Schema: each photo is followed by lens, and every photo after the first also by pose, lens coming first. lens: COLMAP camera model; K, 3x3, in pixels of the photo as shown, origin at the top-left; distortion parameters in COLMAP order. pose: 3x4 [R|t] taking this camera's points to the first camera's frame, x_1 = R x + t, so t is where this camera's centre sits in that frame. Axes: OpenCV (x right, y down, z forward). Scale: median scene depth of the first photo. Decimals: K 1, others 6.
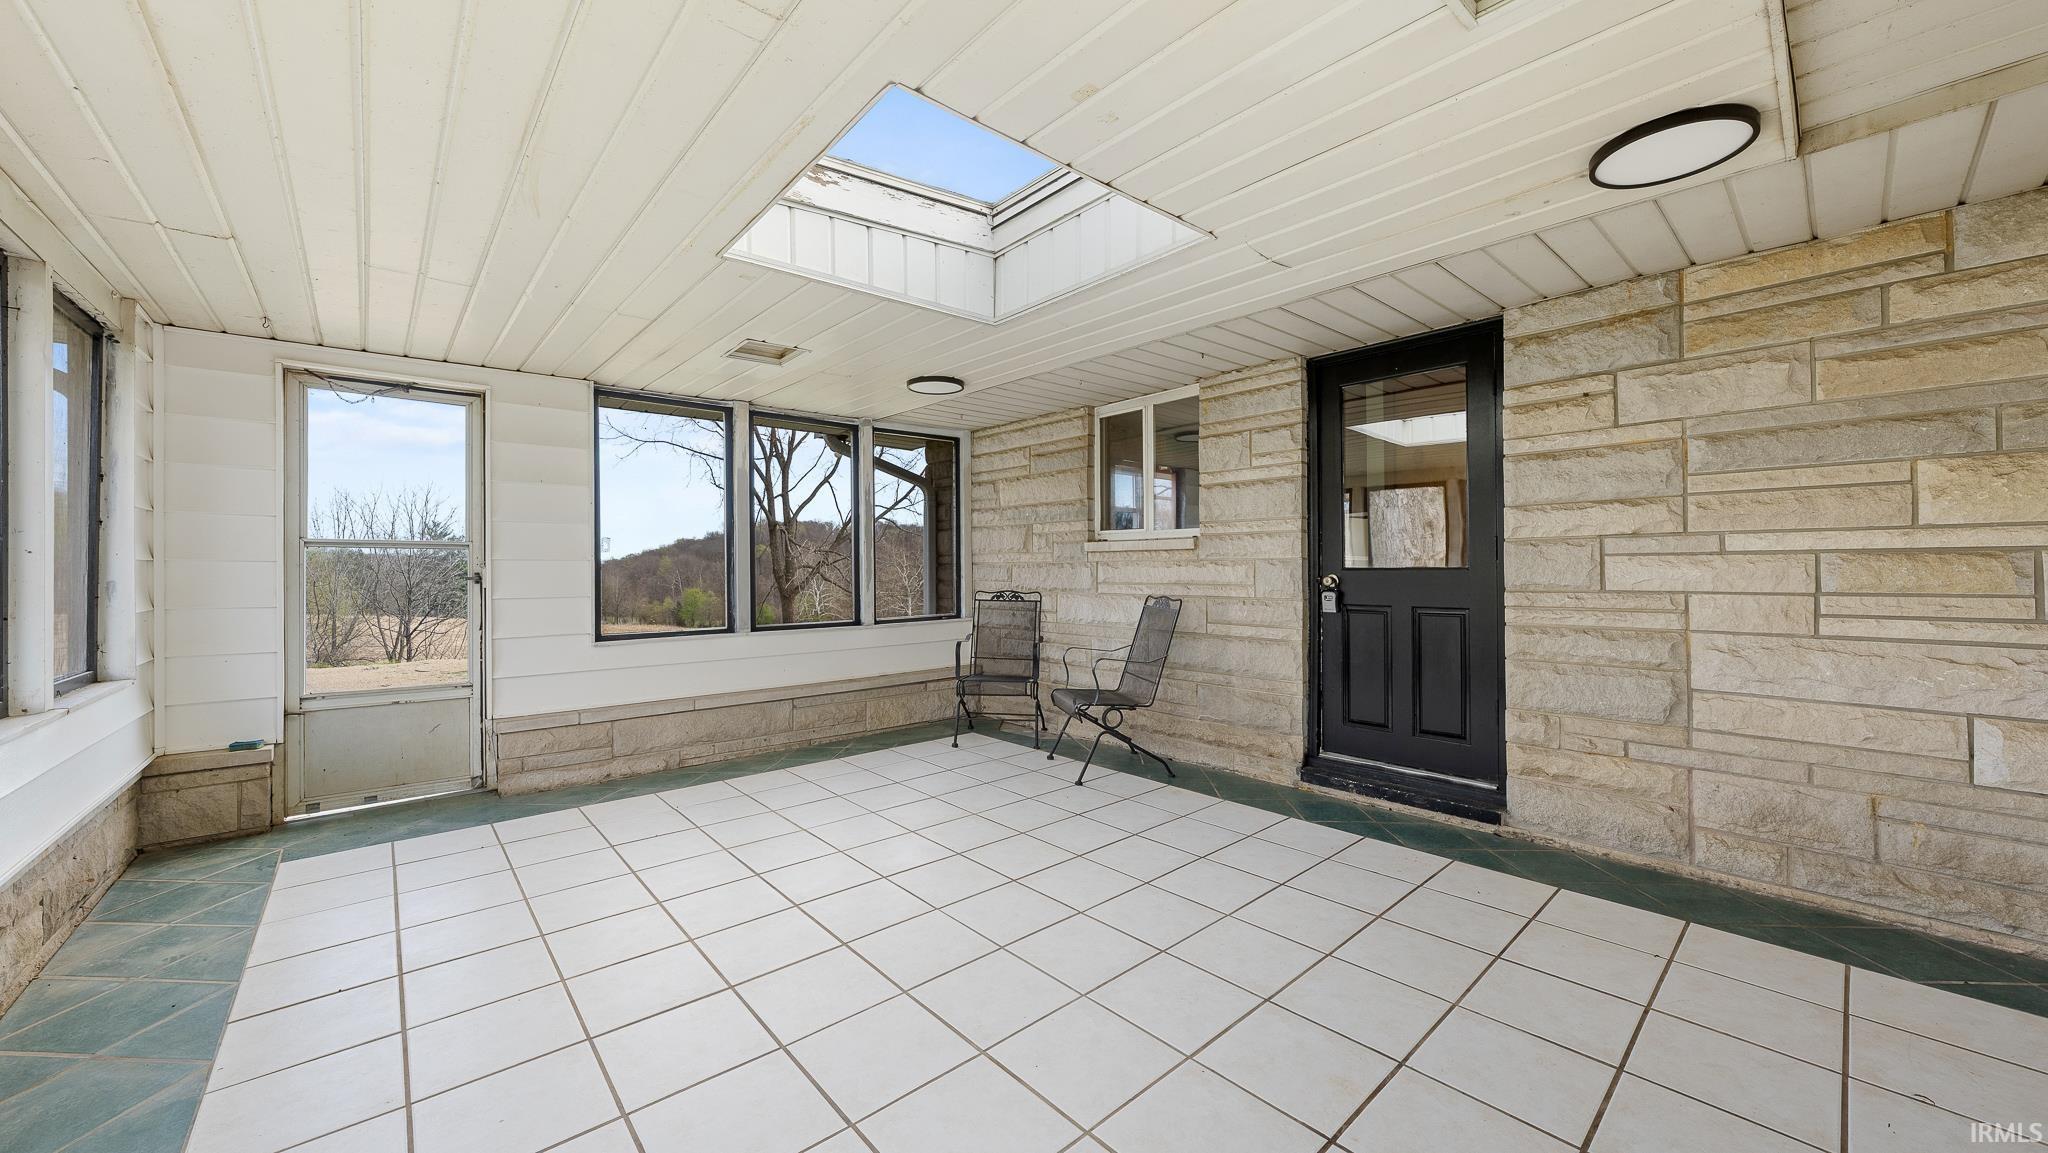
lens RADIAL K [[746.5, 0, 1101.9], [0, 746.5, 571.7], [0, 0, 1]] dist [-0.001022, -0.000320]
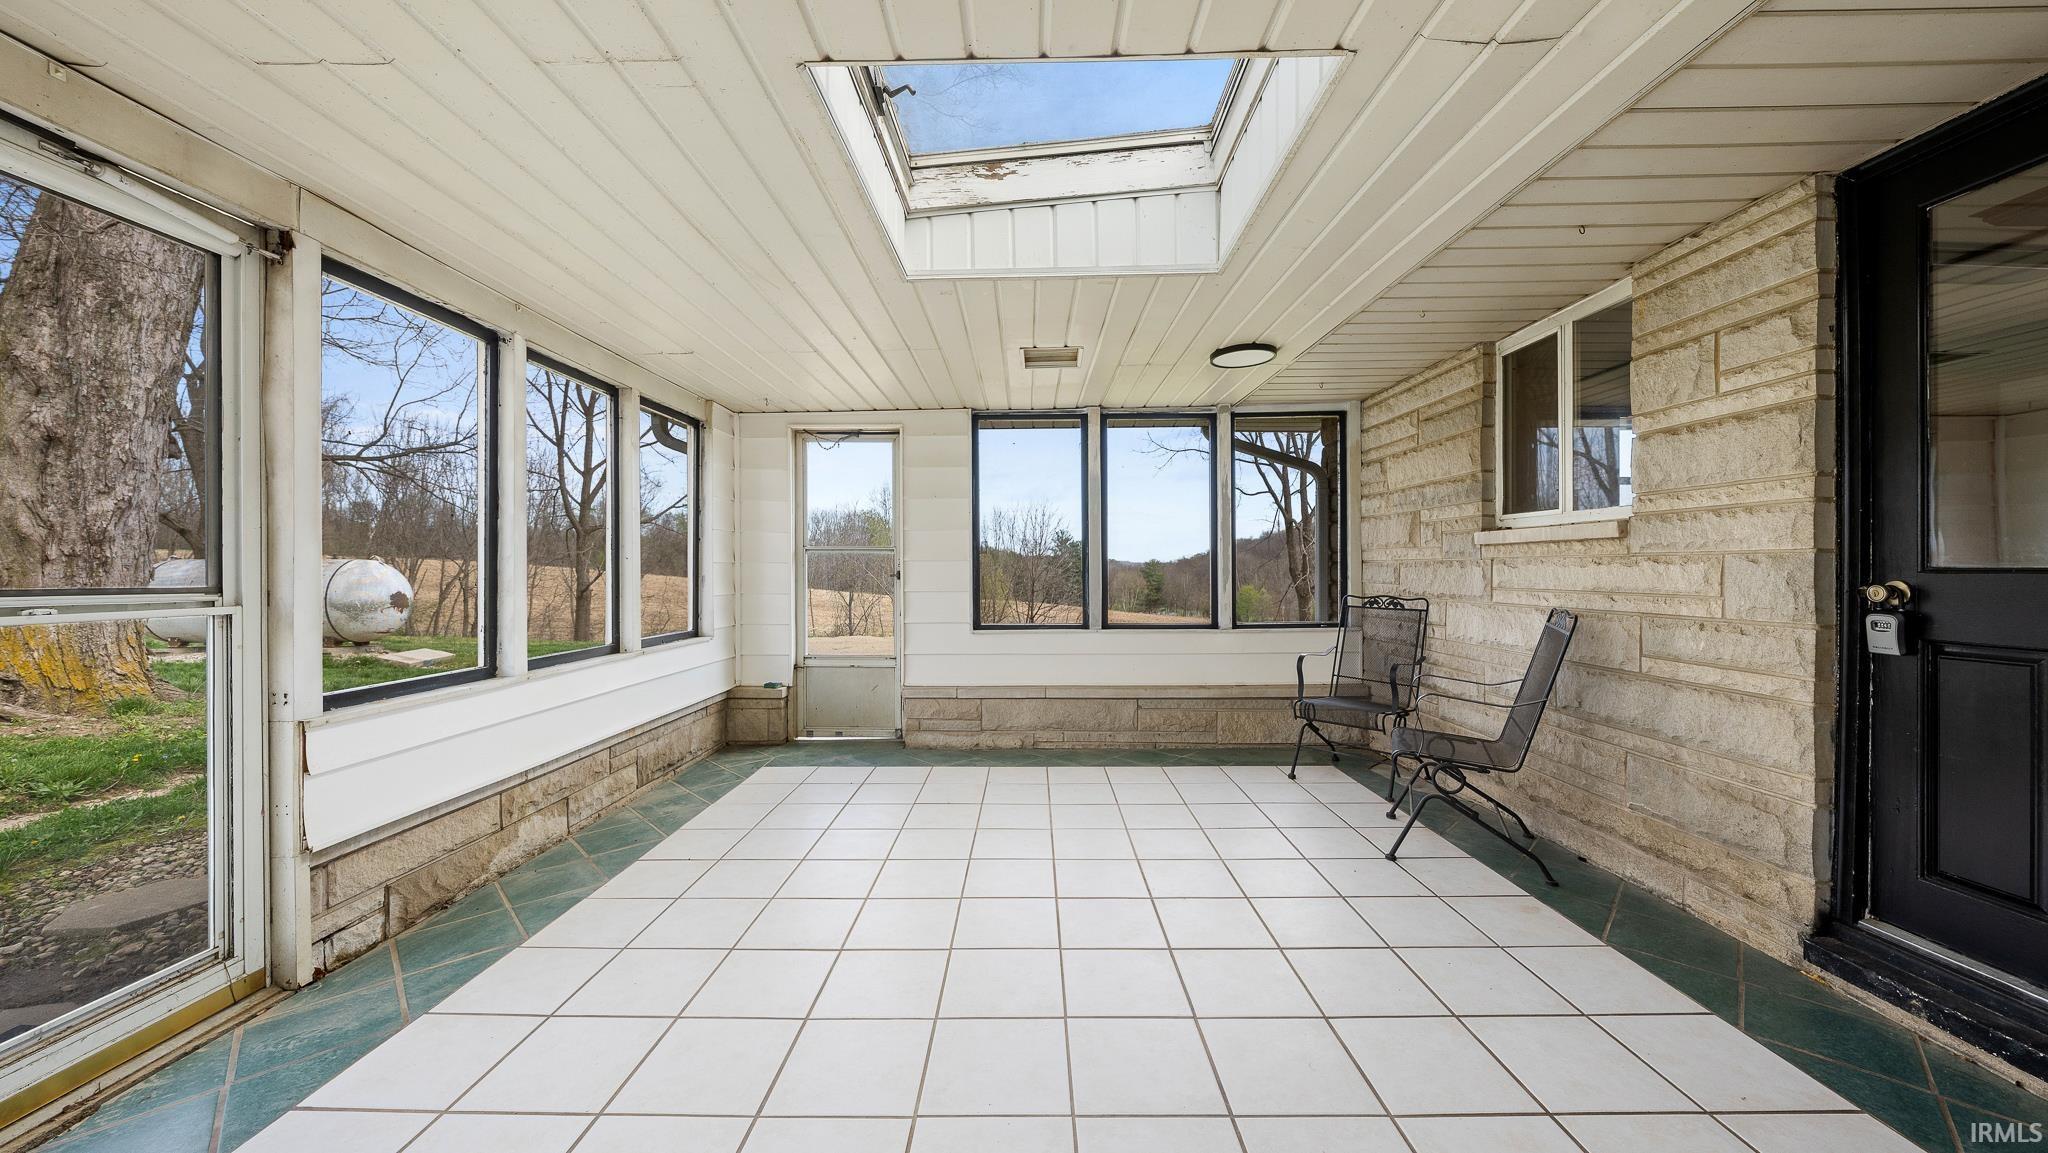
lens RADIAL K [[778.1, 0, 1024.0], [0, 778.1, 576.5], [0, 0, 1]] dist [-0.002576, -0.000519]
pose [[0.709707, 0.008985, -0.704440, 0.241740], [-0.003073, 0.999949, 0.009658, -0.002320], [0.704491, -0.004690, 0.709698, 0.186482]]
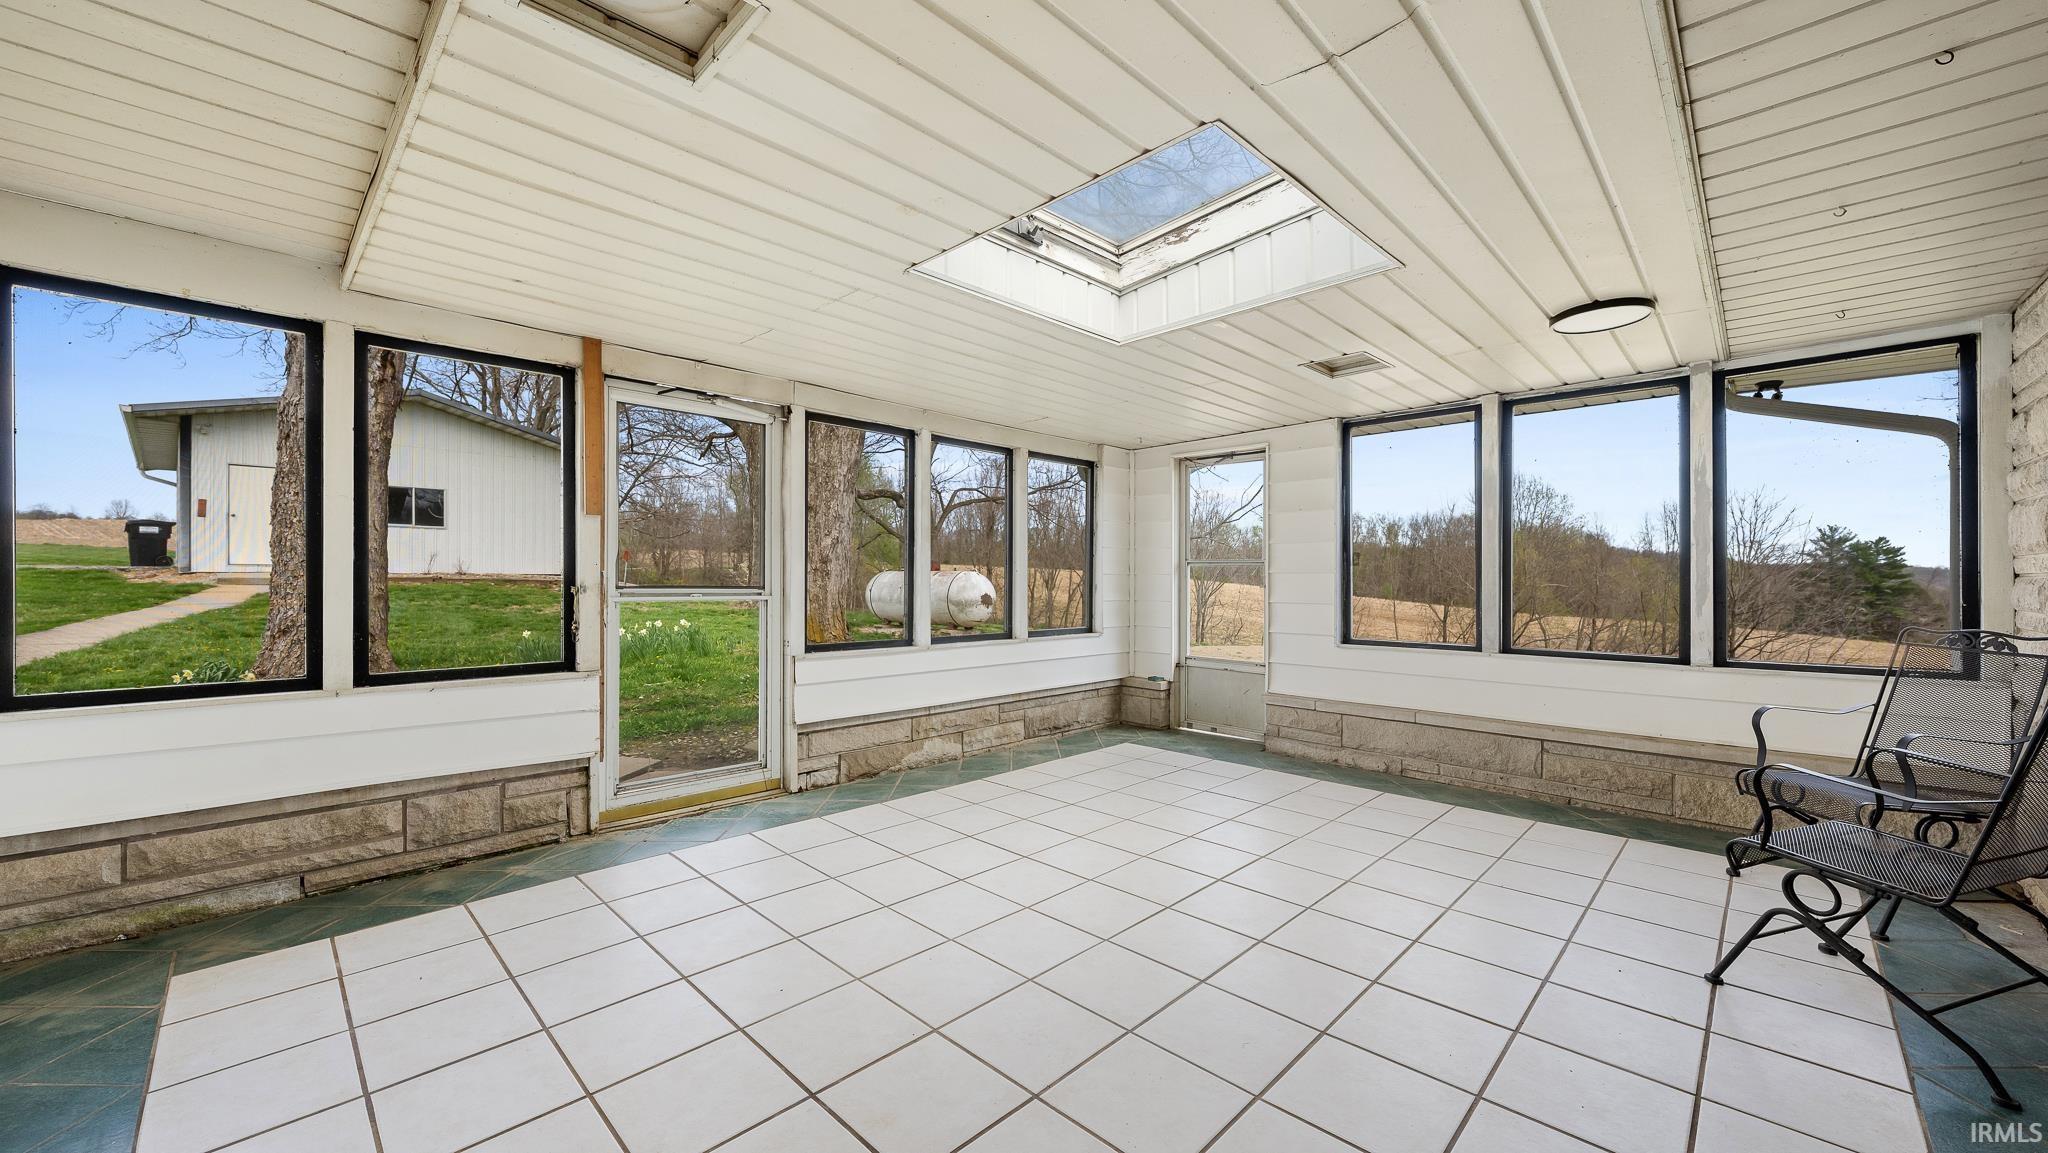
lens RADIAL K [[763.4, 0, 965.3], [0, 763.4, 585.6], [0, 0, 1]] dist [-0.000448, -0.000179]
pose [[-0.018599, 0.013522, -0.999736, 0.509943], [-0.009692, 0.999859, 0.013704, -0.005798], [0.999780, 0.009944, -0.018465, 0.443945]]
